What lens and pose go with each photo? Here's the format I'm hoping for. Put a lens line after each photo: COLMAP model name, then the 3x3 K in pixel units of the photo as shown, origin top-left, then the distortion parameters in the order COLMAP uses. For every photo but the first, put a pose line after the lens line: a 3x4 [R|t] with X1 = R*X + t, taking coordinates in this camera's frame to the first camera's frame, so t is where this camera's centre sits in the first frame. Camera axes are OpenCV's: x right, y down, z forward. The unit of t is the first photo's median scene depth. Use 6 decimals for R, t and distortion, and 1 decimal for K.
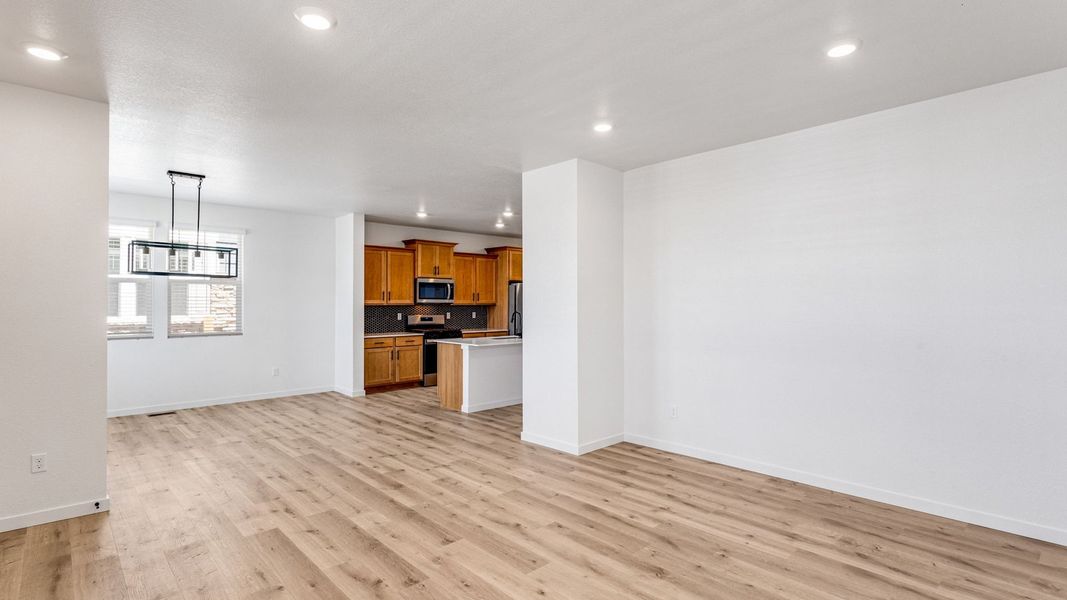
lens RADIAL K [[503.5, 0, 537.4], [0, 503.5, 289.2], [0, 0, 1]] dist [0.003248, 0.000194]
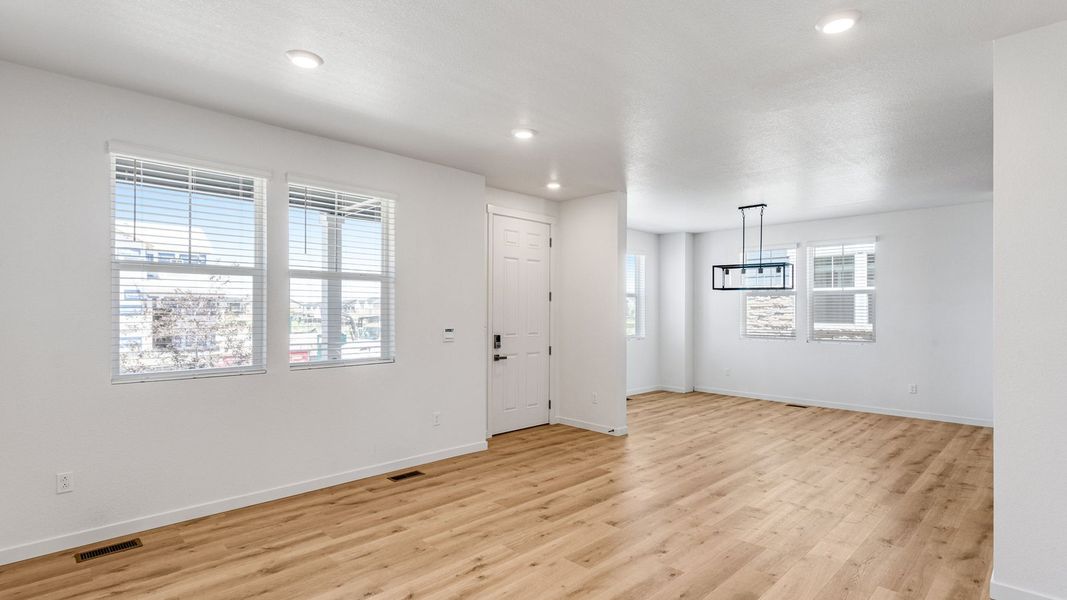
lens RADIAL K [[503.5, 0, 534.7], [0, 503.5, 307.2], [0, 0, 1]] dist [0.003248, 0.000194]
pose [[0.051206, -0.006165, -0.998669, 0.678822], [0.022787, 0.999728, -0.005003, 0.014783], [0.998428, -0.022500, 0.051333, 0.564057]]
